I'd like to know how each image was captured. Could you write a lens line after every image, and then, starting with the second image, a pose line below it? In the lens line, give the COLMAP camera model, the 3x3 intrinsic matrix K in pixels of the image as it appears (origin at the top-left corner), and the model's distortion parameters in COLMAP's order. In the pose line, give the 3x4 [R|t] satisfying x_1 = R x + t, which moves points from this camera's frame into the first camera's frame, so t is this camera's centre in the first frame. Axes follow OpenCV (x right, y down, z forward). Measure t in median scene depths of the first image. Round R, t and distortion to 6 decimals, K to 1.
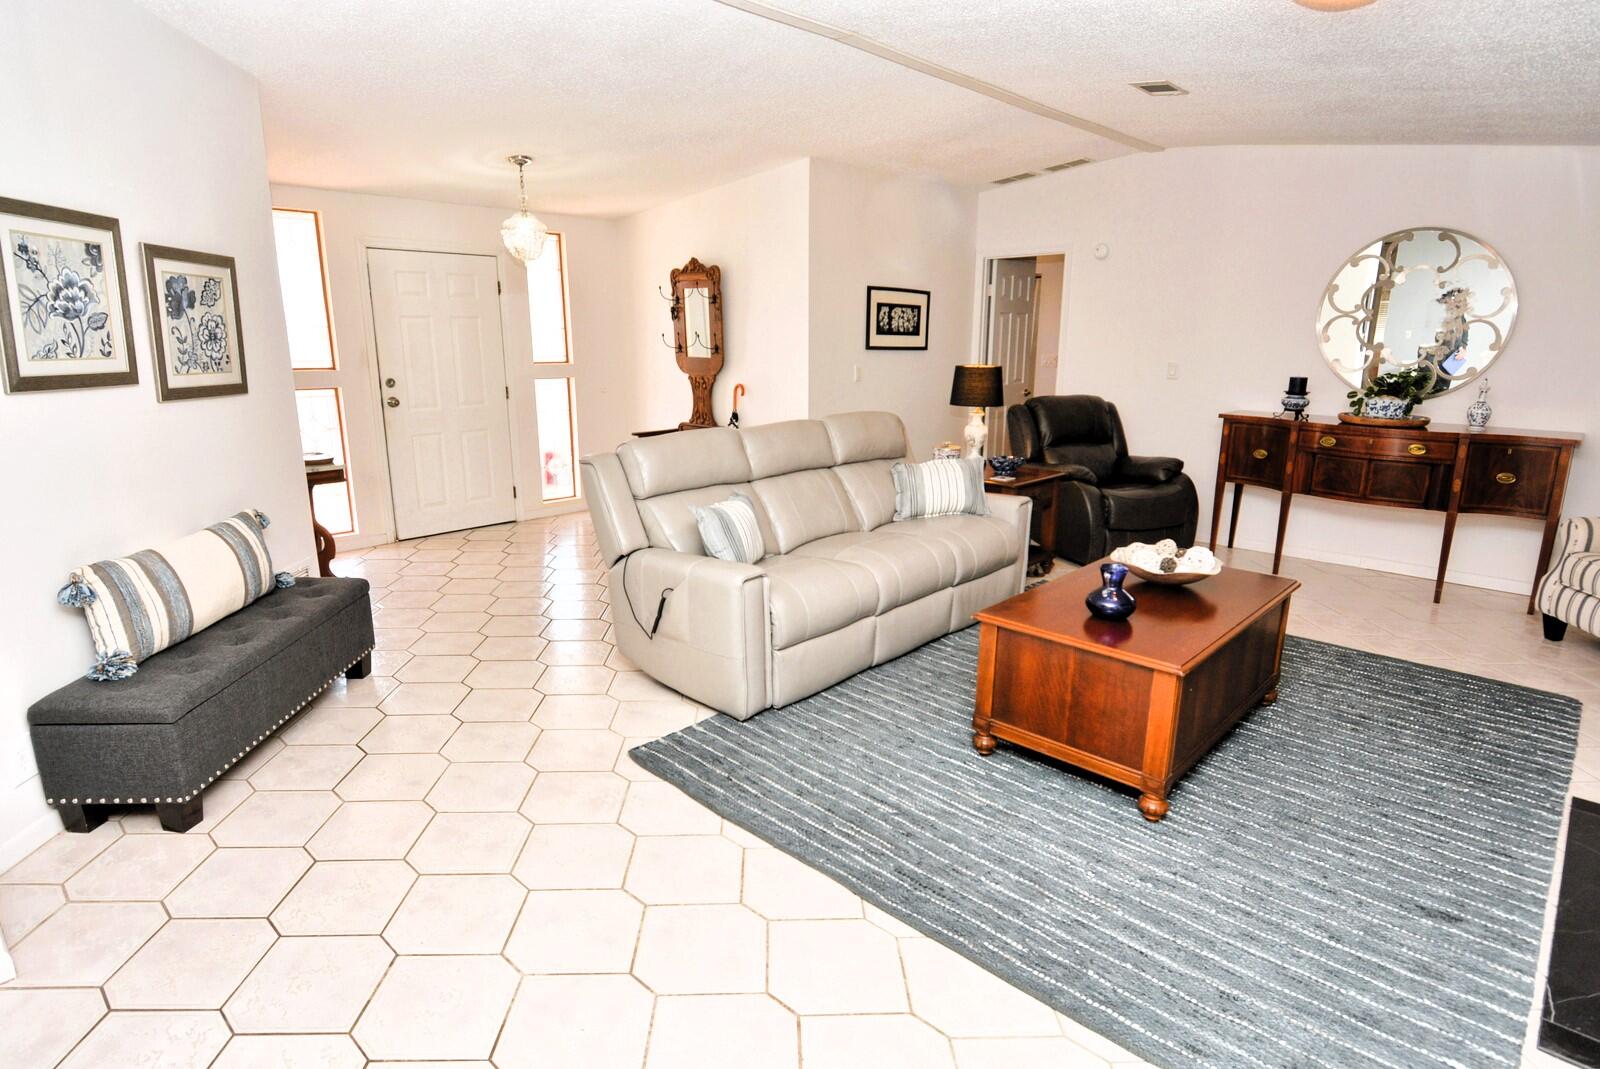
lens RADIAL K [[915.7, 0, 806.9], [0, 915.7, 546.0], [0, 0, 1]] dist [0.003241, -0.015650]
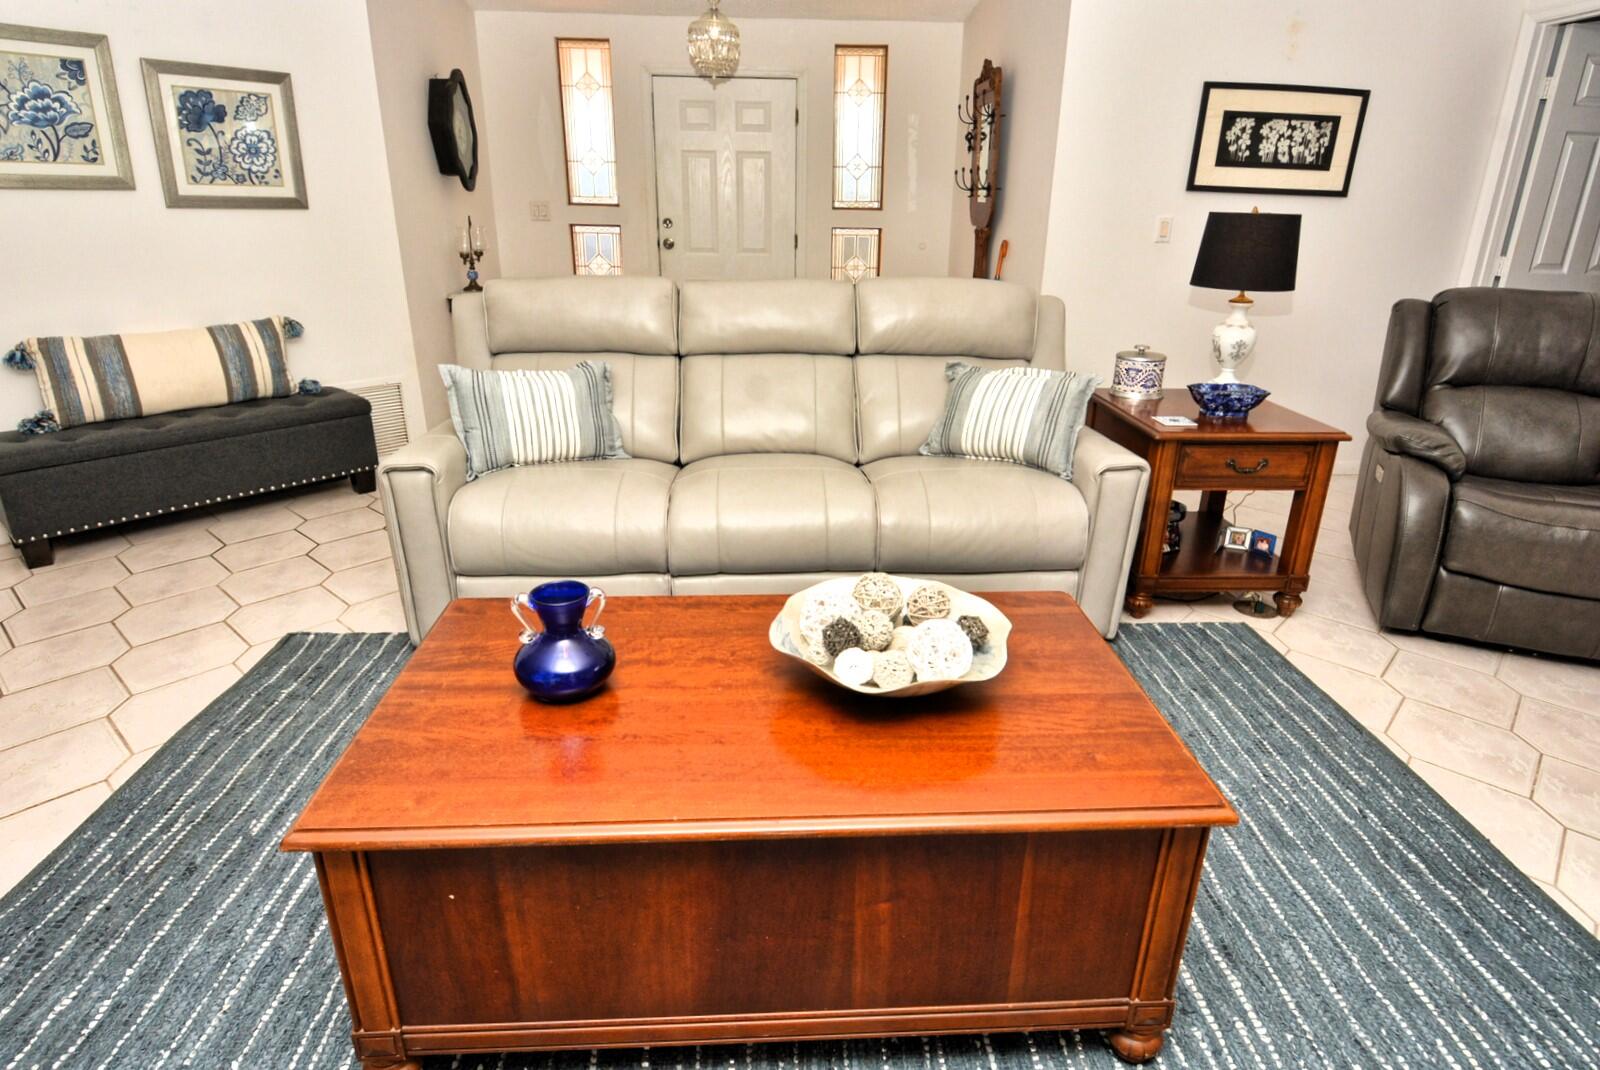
lens RADIAL K [[915.7, 0, 806.9], [0, 915.7, 546.5], [0, 0, 1]] dist [0.003241, -0.015650]
pose [[0.702001, 0.260915, -0.662660, 0.666229], [-0.175677, 0.965160, 0.193915, -0.103552], [0.690168, -0.019715, 0.723380, 0.675779]]
